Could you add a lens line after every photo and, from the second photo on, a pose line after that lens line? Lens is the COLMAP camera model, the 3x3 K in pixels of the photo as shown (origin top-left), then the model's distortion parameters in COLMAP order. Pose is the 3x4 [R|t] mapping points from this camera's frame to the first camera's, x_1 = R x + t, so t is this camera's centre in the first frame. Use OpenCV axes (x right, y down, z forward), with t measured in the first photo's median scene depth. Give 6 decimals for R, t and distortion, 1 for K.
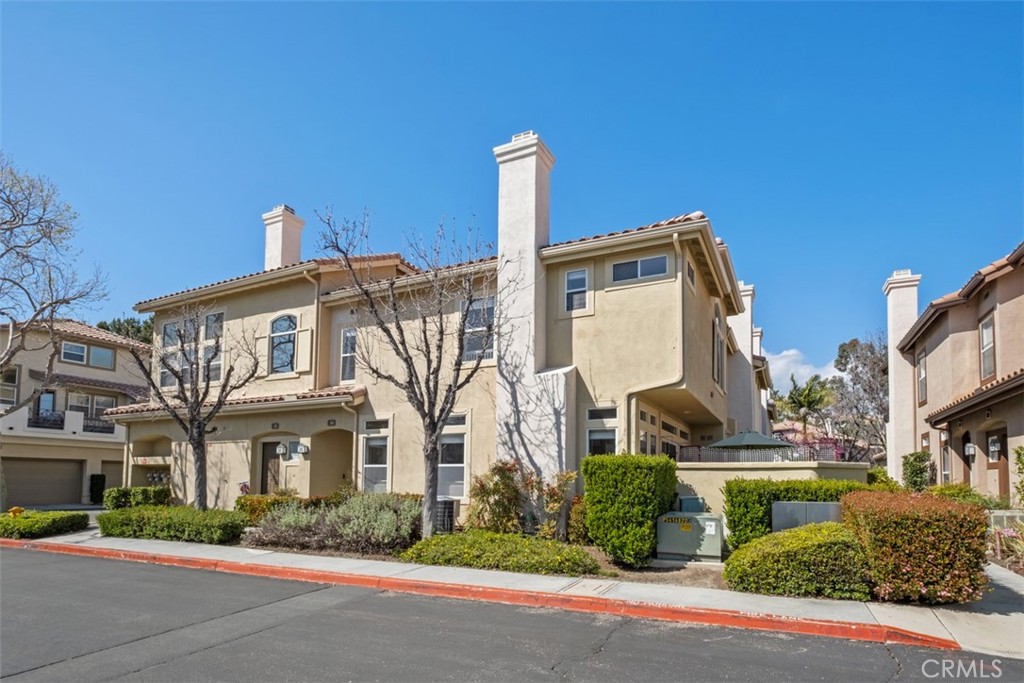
lens RADIAL K [[532.4, 0, 512.0], [0, 532.4, 341.5], [0, 0, 1]] dist [0.001327, 0.000369]
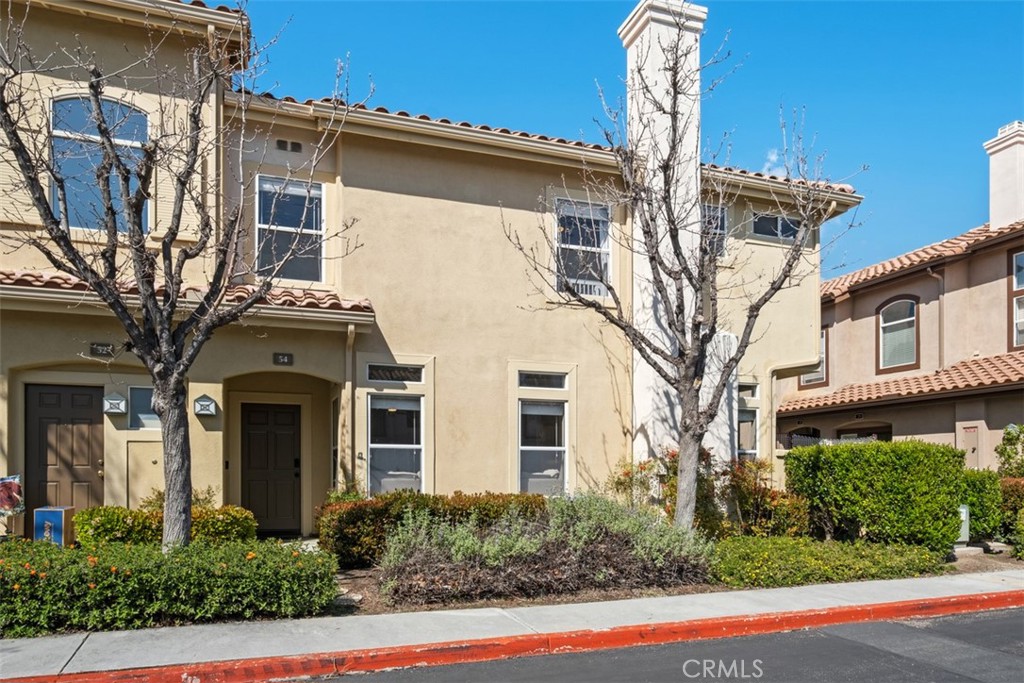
lens RADIAL K [[716.1, 0, 512.0], [0, 716.1, 341.5], [0, 0, 1]] dist [-0.004052, -0.000771]
pose [[0.681165, 0.127587, 0.720927, -0.790714], [-0.180049, 0.983650, -0.003964, 0.116899], [-0.709645, -0.127102, 0.693000, 0.447383]]
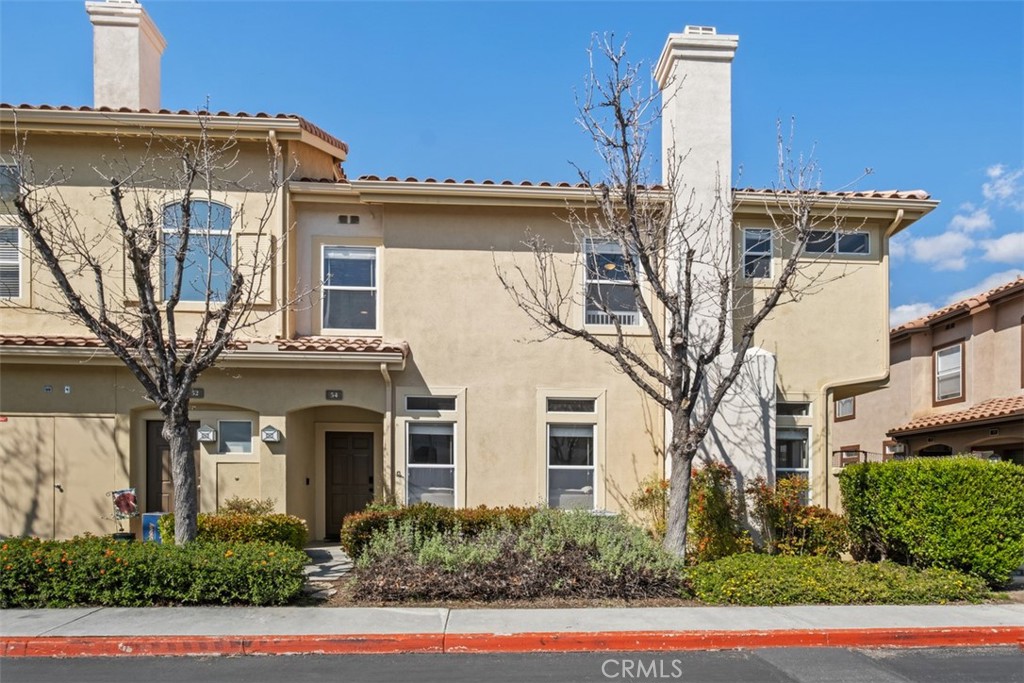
lens RADIAL K [[622.8, 0, 516.0], [0, 622.8, 380.7], [0, 0, 1]] dist [-0.002449, 0.000411]
pose [[0.864686, 0.086843, 0.494748, -0.601451], [-0.128170, 0.990484, 0.050147, 0.086932], [-0.485685, -0.106774, 0.867588, 0.330375]]
